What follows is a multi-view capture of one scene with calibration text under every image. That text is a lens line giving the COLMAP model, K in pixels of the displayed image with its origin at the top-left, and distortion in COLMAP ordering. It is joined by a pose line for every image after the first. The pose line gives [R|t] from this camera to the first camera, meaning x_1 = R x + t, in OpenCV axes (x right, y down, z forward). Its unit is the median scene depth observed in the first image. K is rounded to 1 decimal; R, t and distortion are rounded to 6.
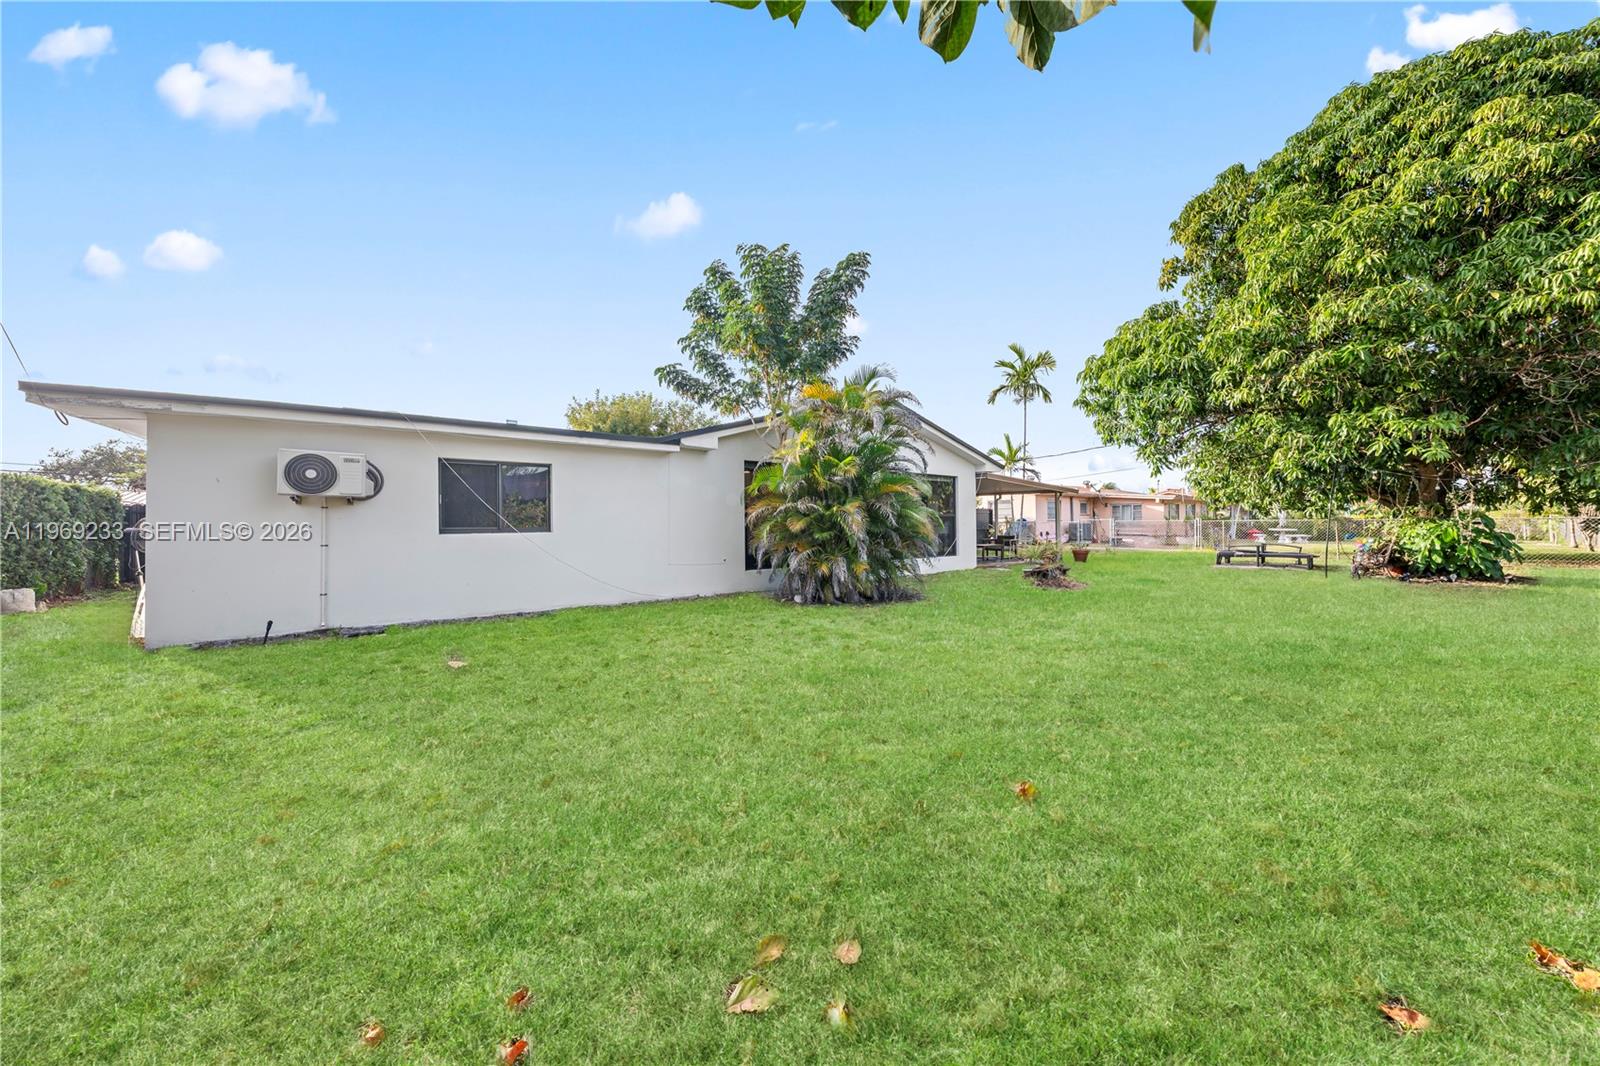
lens RADIAL K [[549.2, 0, 794.2], [0, 549.2, 522.0], [0, 0, 1]] dist [-0.000161, 0.000061]
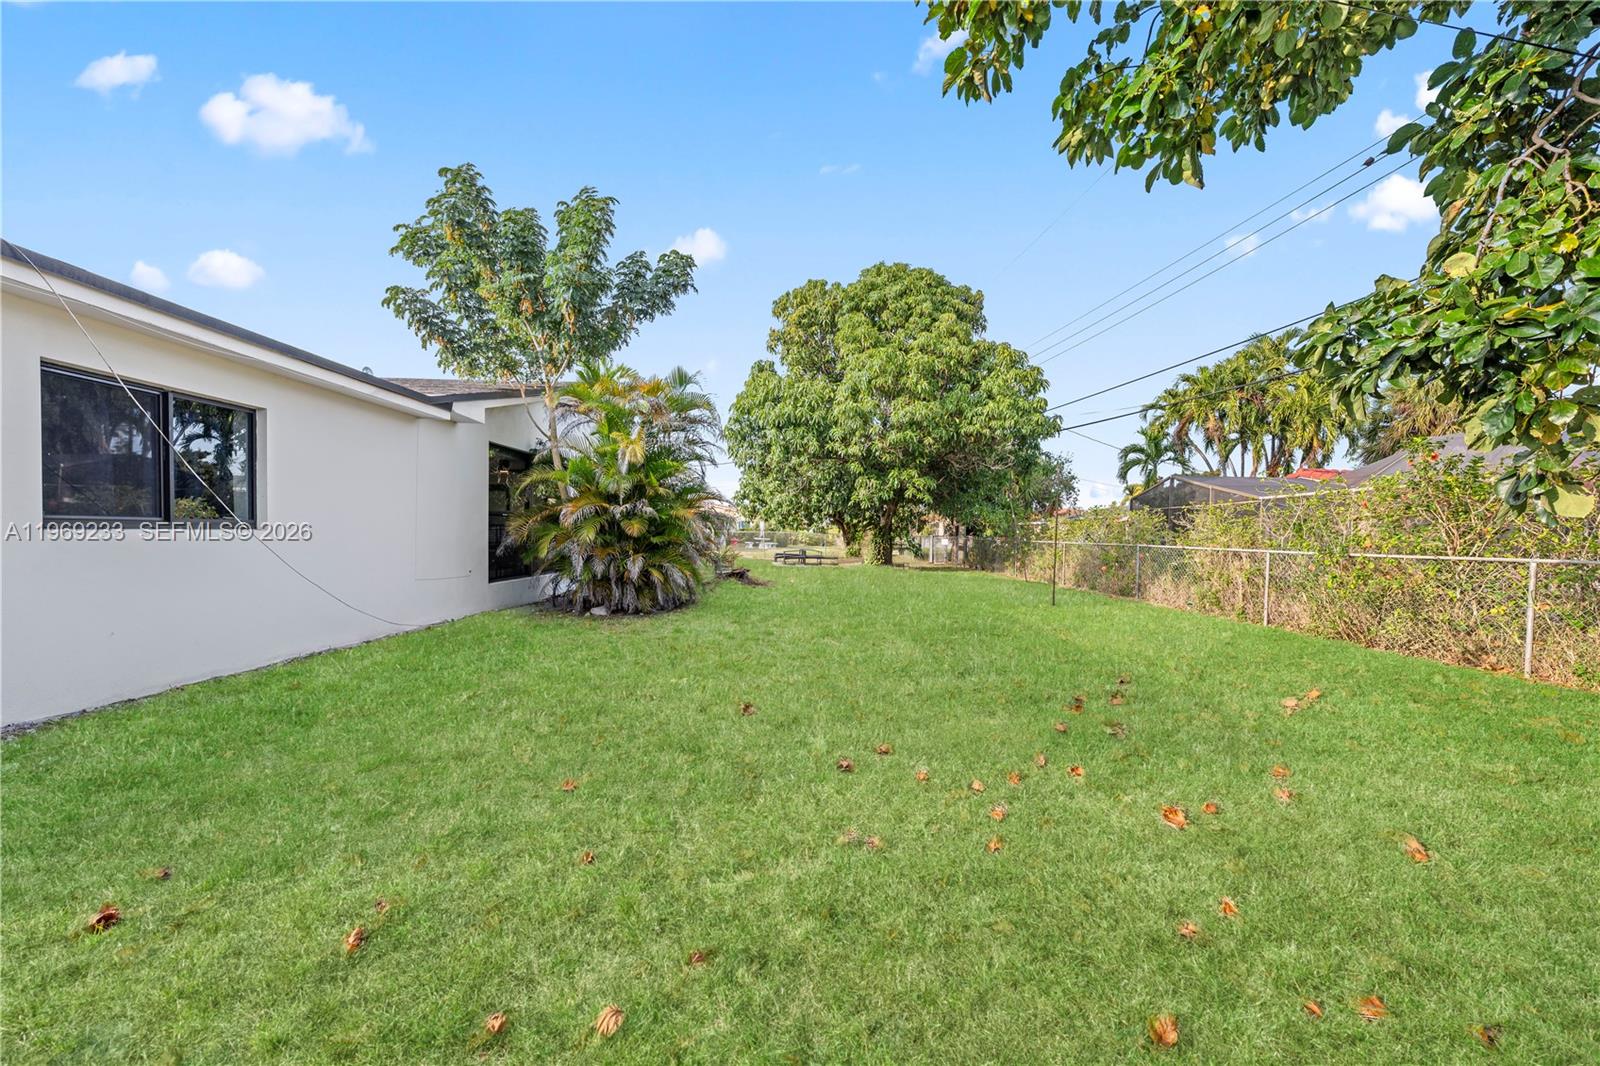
lens RADIAL K [[573.3, 0, 801.8], [0, 573.3, 549.1], [0, 0, 1]] dist [-0.000537, -0.000041]
pose [[0.597749, 0.000538, 0.801683, -0.506902], [-0.033366, 0.999150, 0.024208, 0.004997], [-0.800989, -0.041219, 0.597259, 0.172394]]
